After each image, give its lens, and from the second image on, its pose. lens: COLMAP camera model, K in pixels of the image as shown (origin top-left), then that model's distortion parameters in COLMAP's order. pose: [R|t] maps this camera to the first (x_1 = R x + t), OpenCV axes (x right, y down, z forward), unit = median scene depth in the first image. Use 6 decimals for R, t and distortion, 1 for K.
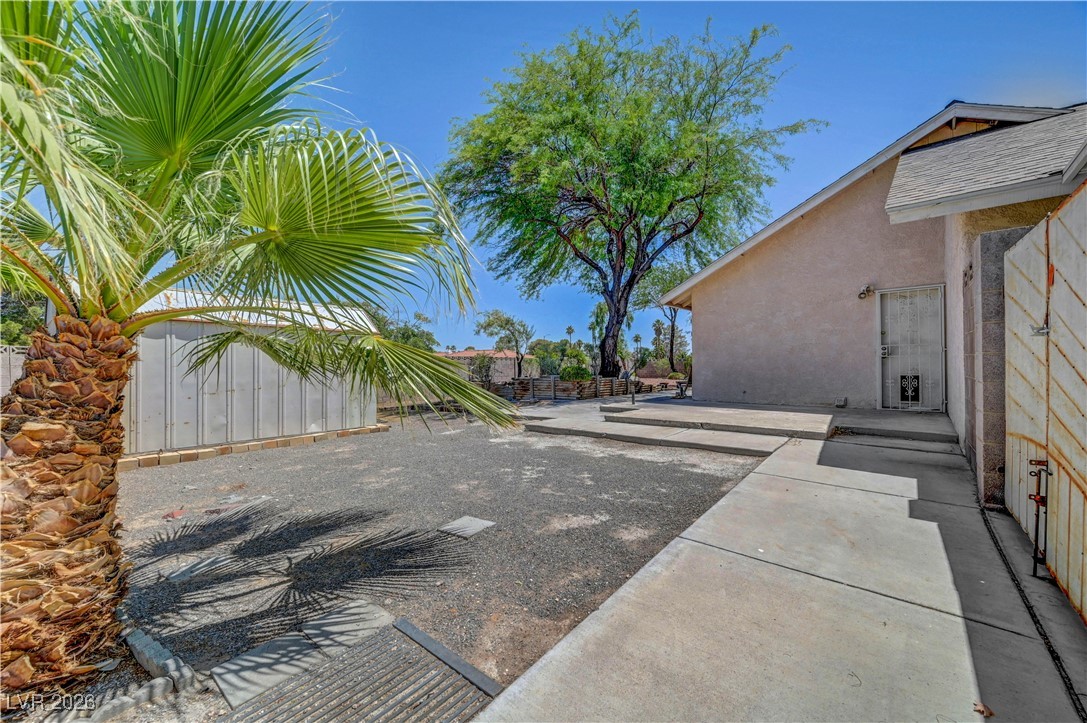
lens RADIAL K [[425.1, 0, 544.5], [0, 425.1, 365.4], [0, 0, 1]] dist [-0.000595, -0.000203]
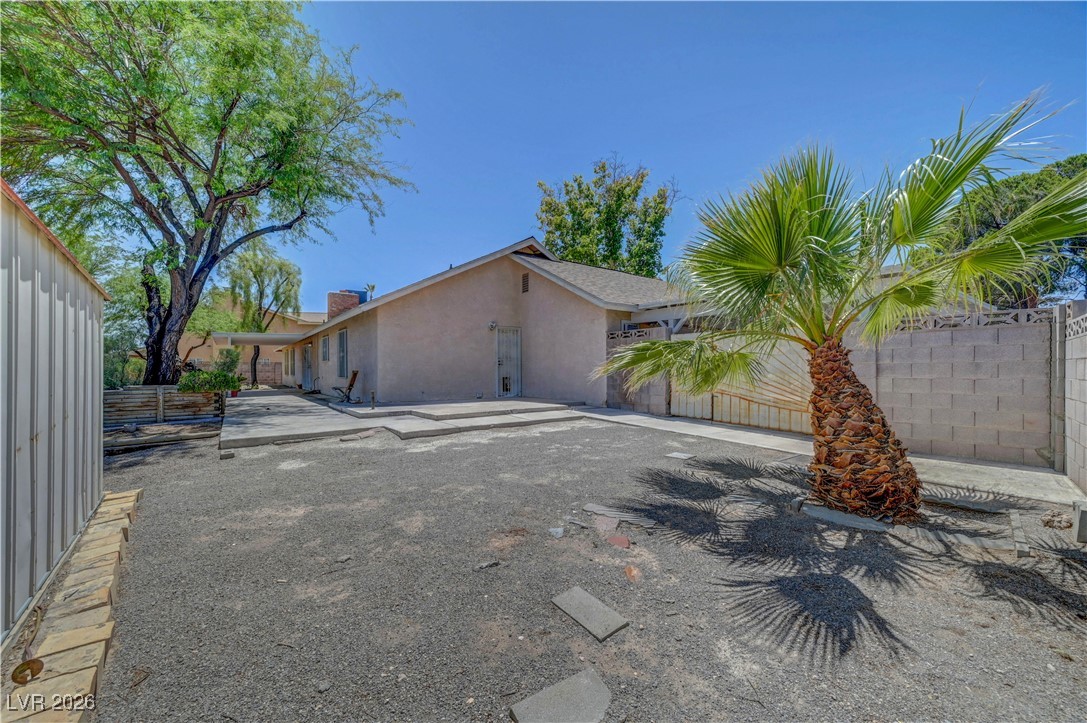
lens RADIAL K [[425.1, 0, 544.5], [0, 425.1, 365.4], [0, 0, 1]] dist [-0.000595, -0.000203]
pose [[0.219073, 0.018069, 0.975541, -0.808618], [0.000703, 0.999825, -0.018676, 0.008499], [-0.975708, 0.004777, 0.219022, 0.448556]]
